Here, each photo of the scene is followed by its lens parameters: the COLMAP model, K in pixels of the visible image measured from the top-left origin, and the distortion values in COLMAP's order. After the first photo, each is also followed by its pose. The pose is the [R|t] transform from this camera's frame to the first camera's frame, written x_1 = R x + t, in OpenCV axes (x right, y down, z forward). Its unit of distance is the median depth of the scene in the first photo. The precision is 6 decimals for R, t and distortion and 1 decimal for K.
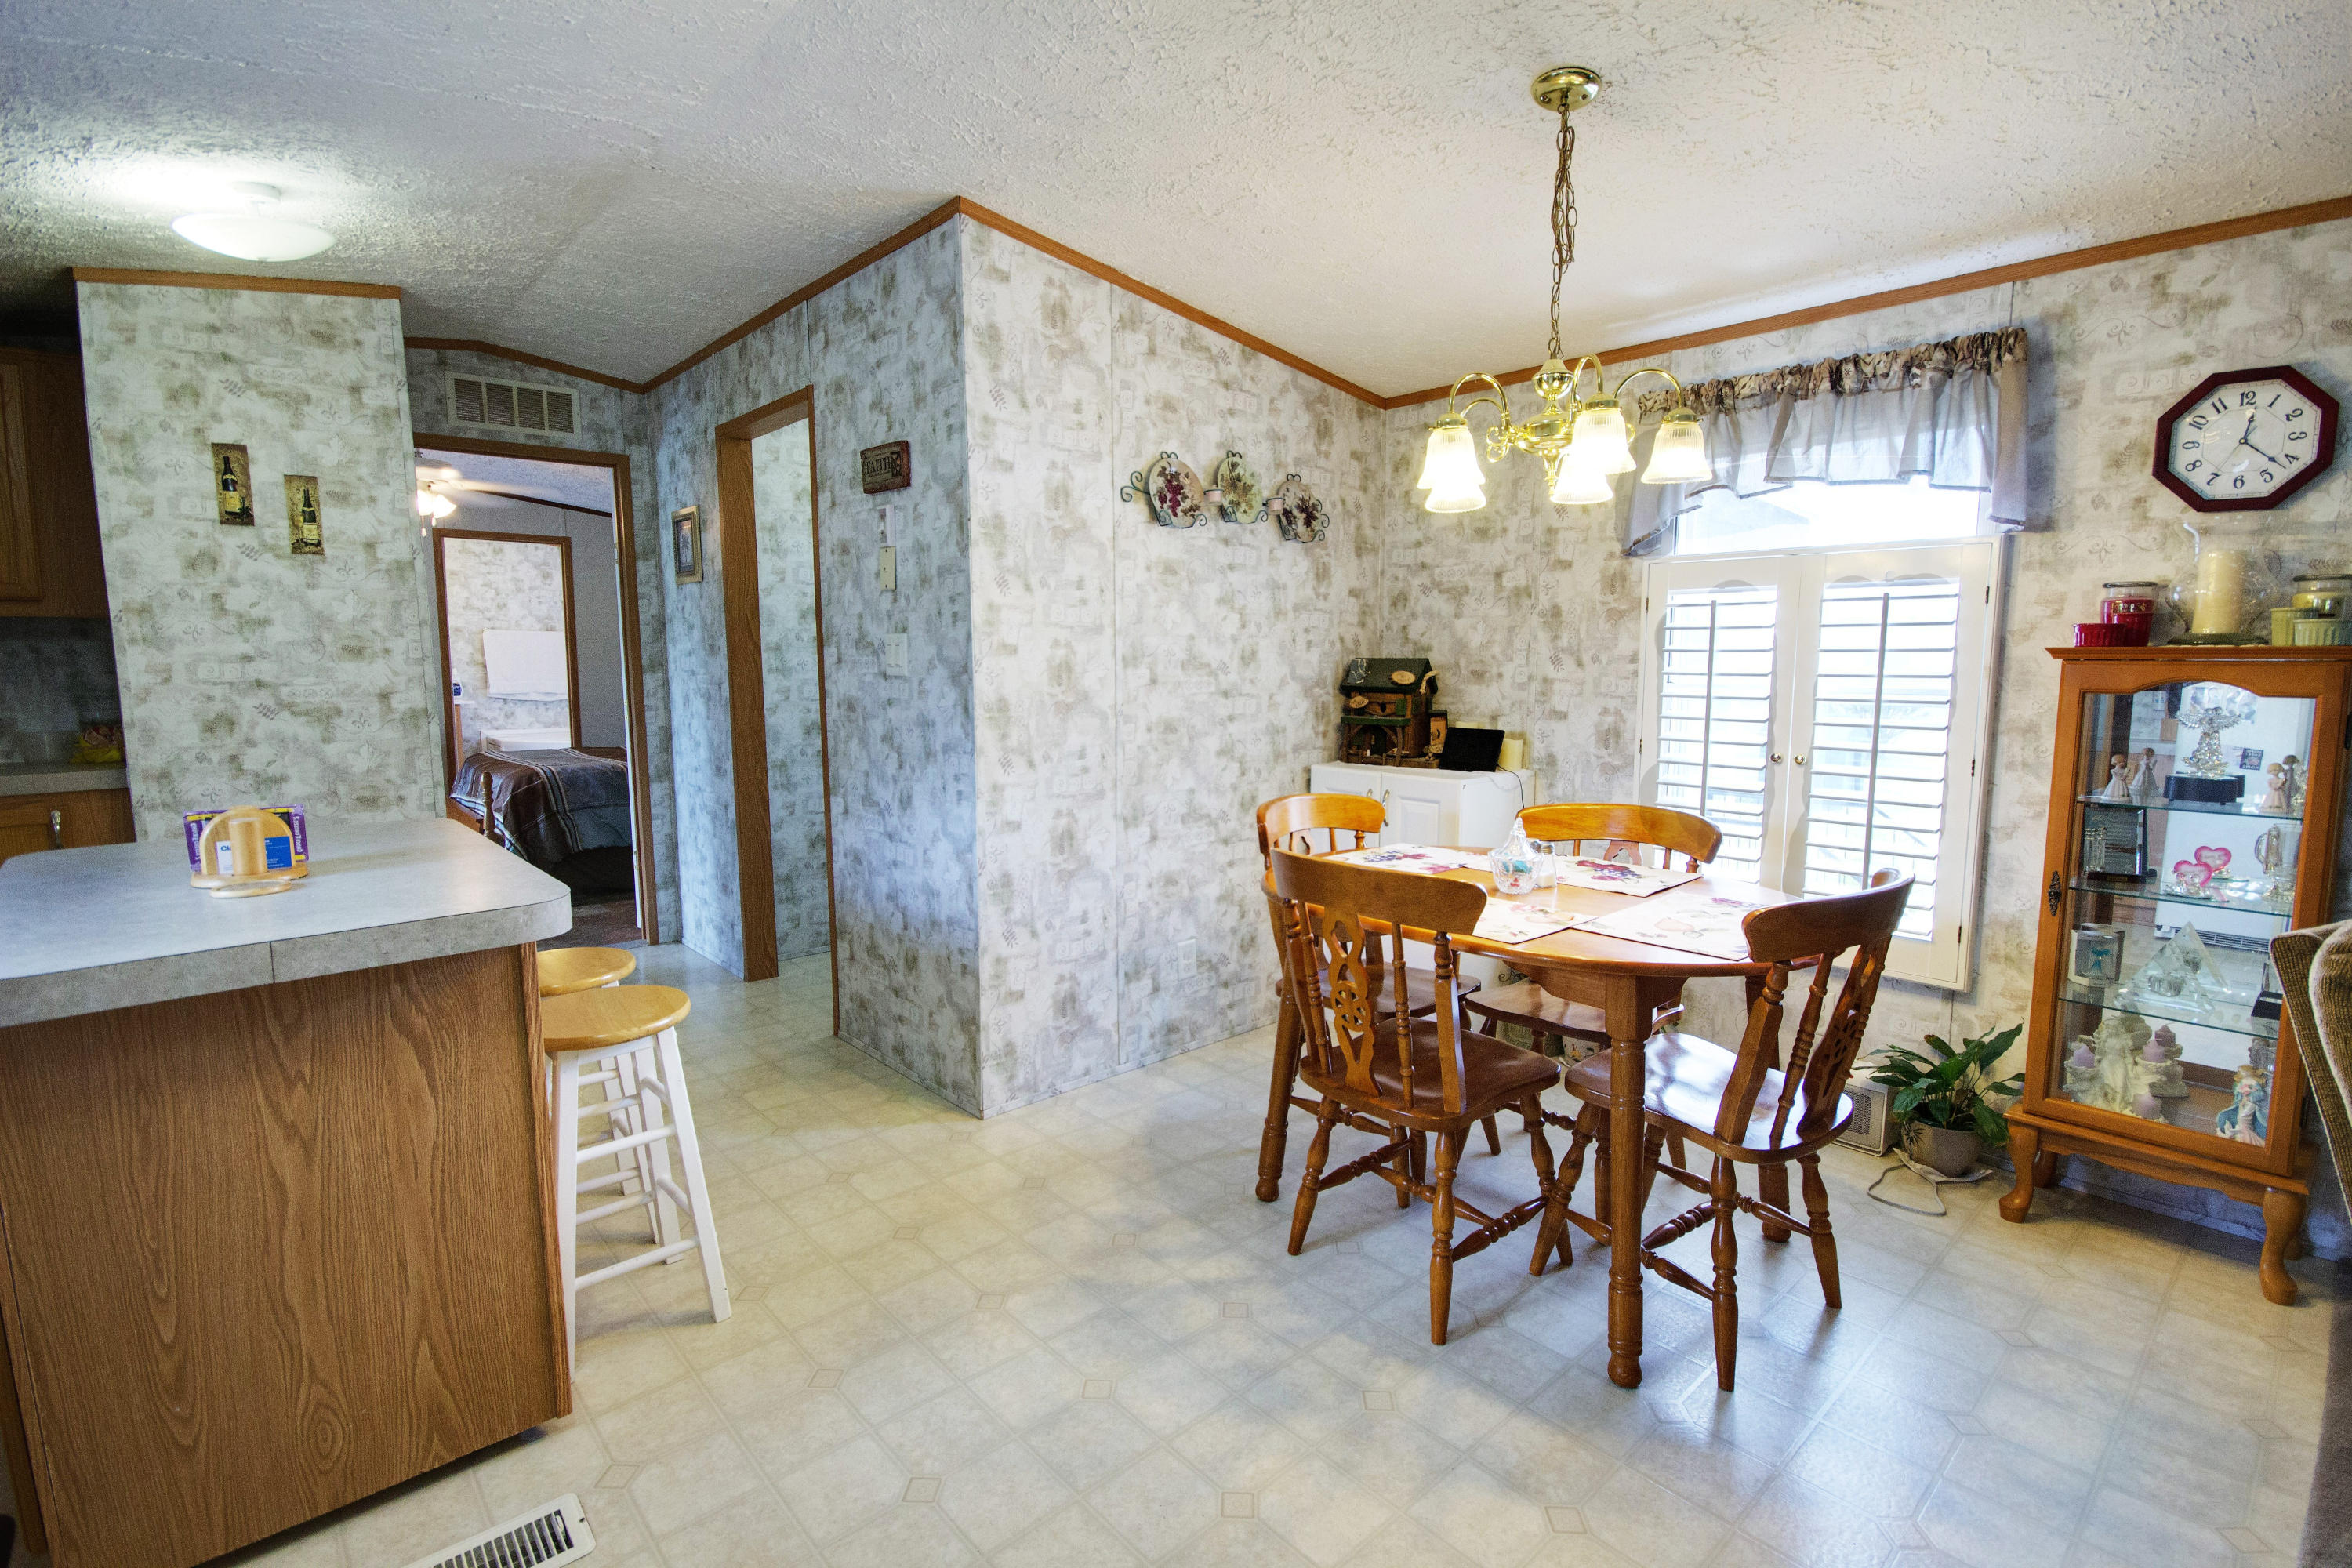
lens RADIAL K [[1068.5, 0, 1187.3], [0, 1068.5, 775.0], [0, 0, 1]] dist [0.000341, 0.000097]
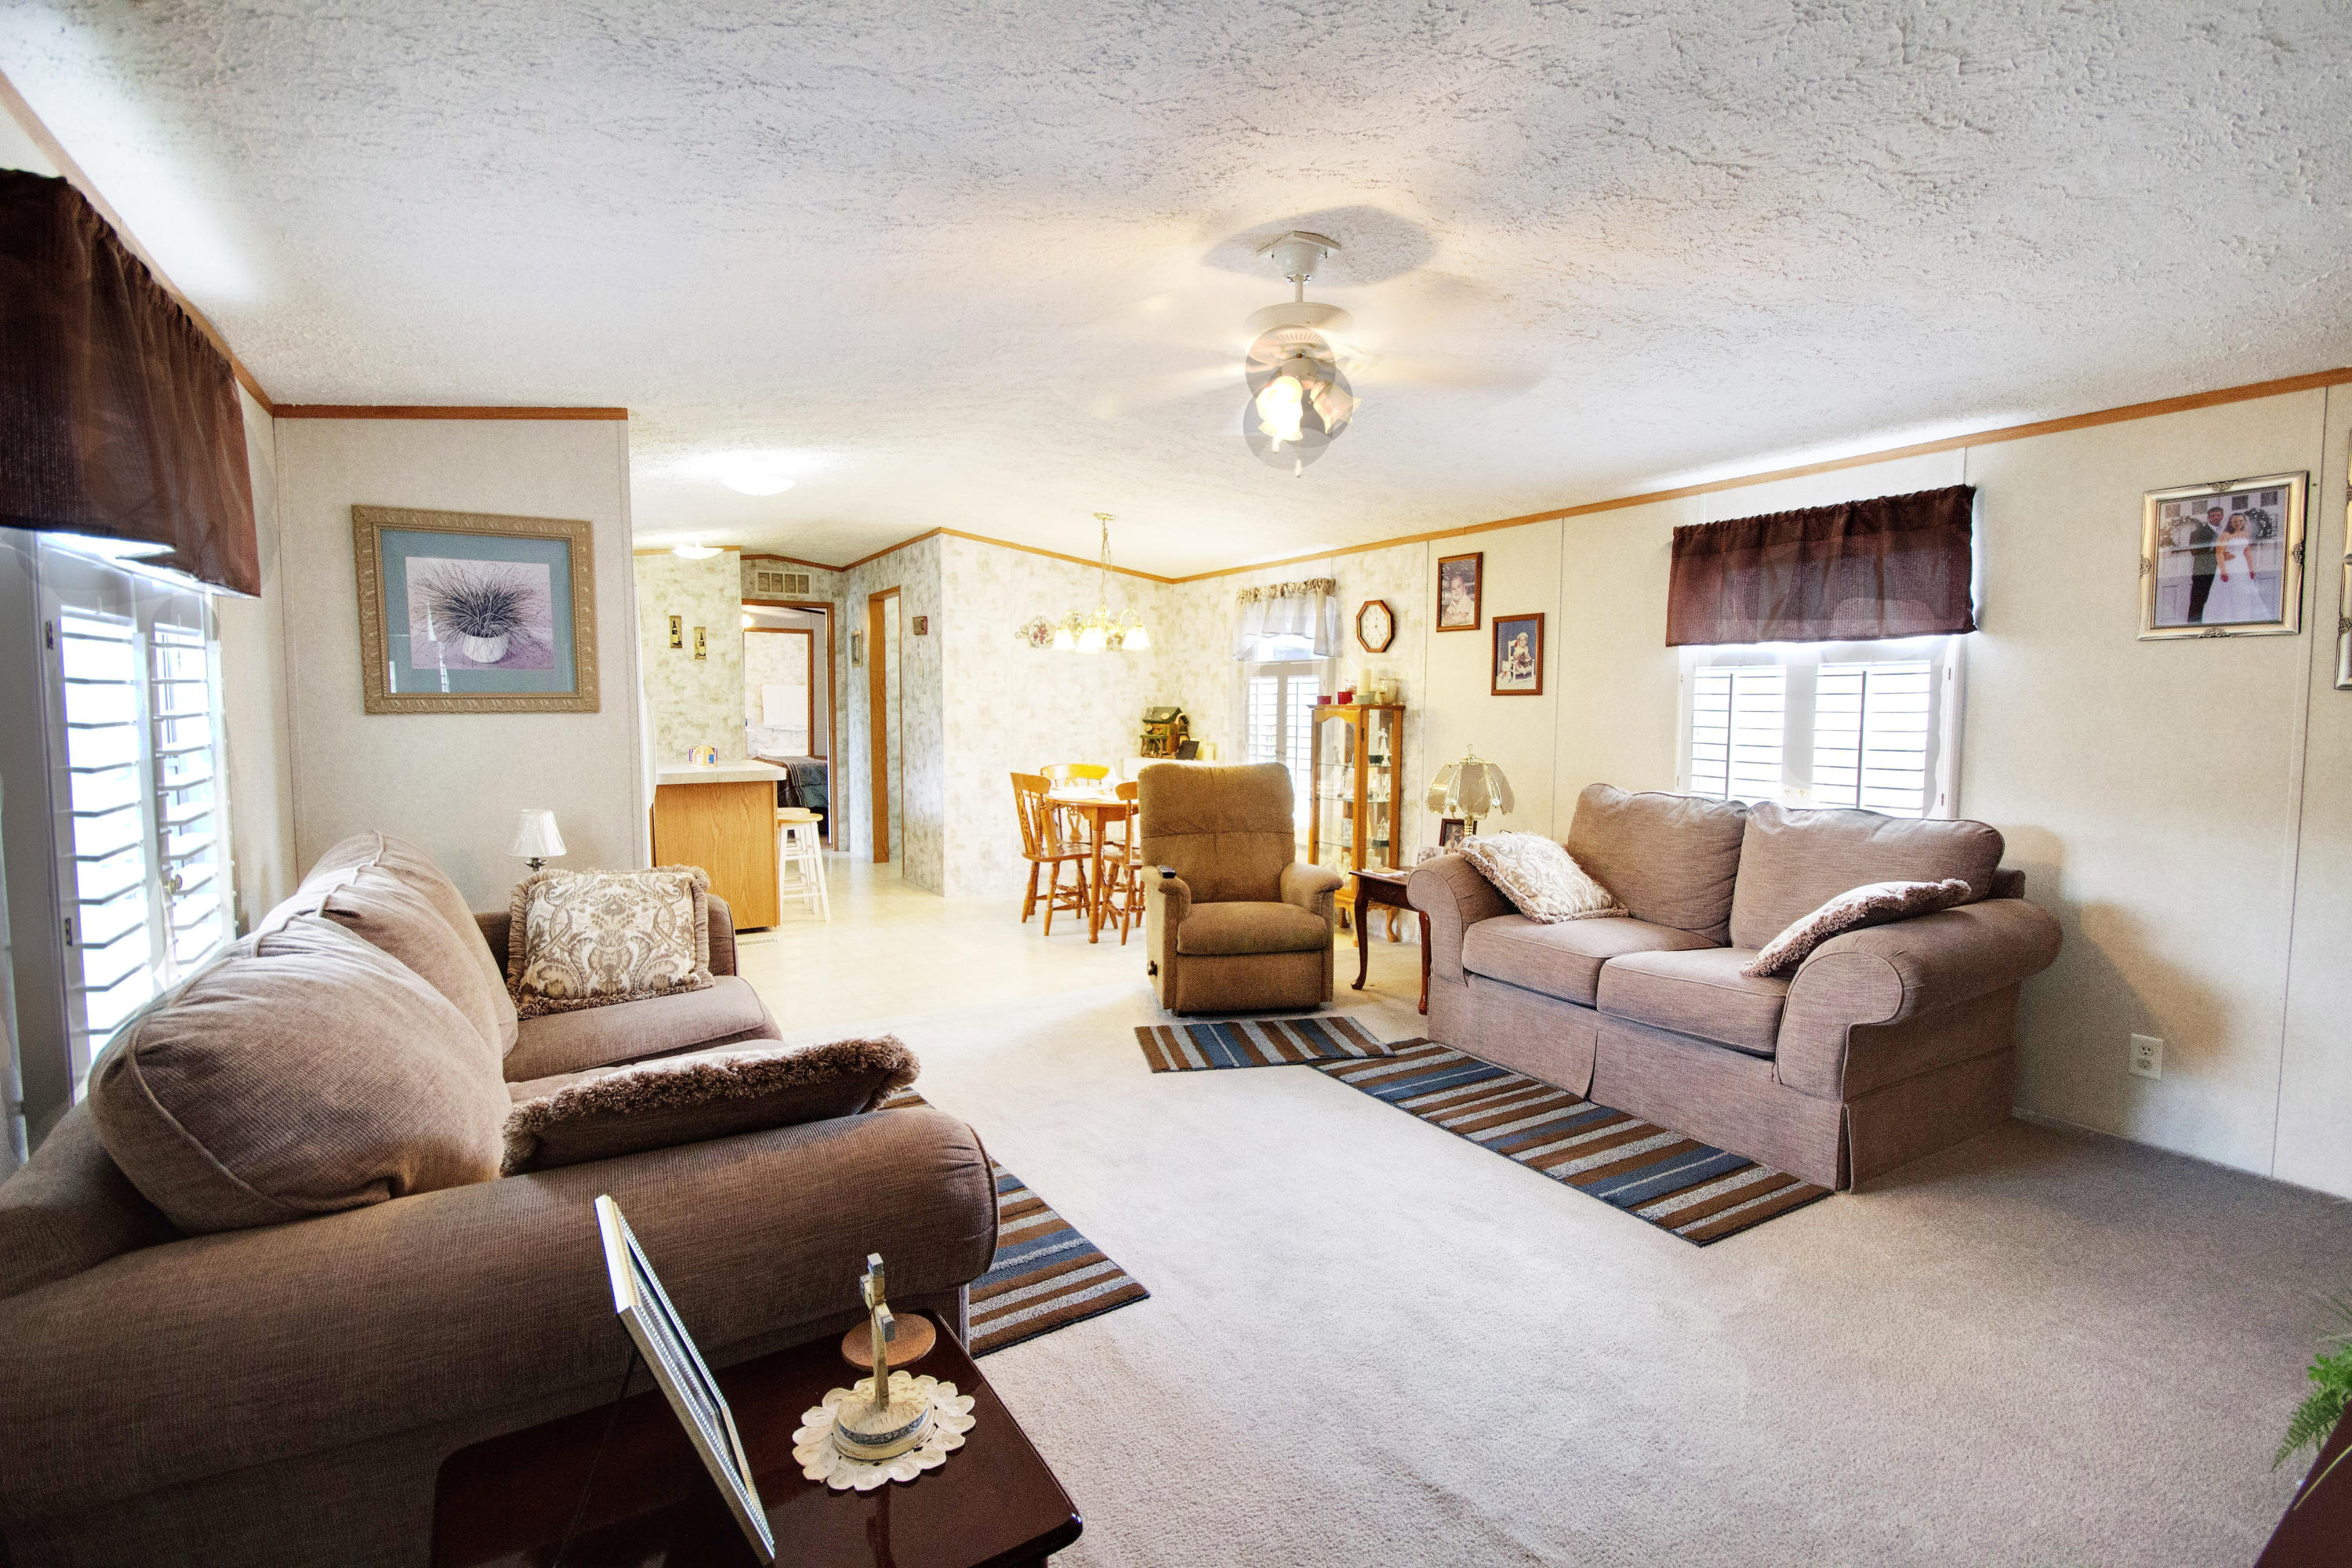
lens RADIAL K [[1068.5, 0, 1187.3], [0, 1068.5, 775.0], [0, 0, 1]] dist [0.000341, 0.000097]
pose [[0.980351, 0.021386, -0.196096, 0.728715], [-0.030088, 0.998685, -0.041505, 0.119785], [0.194950, 0.046590, 0.979706, -1.133083]]
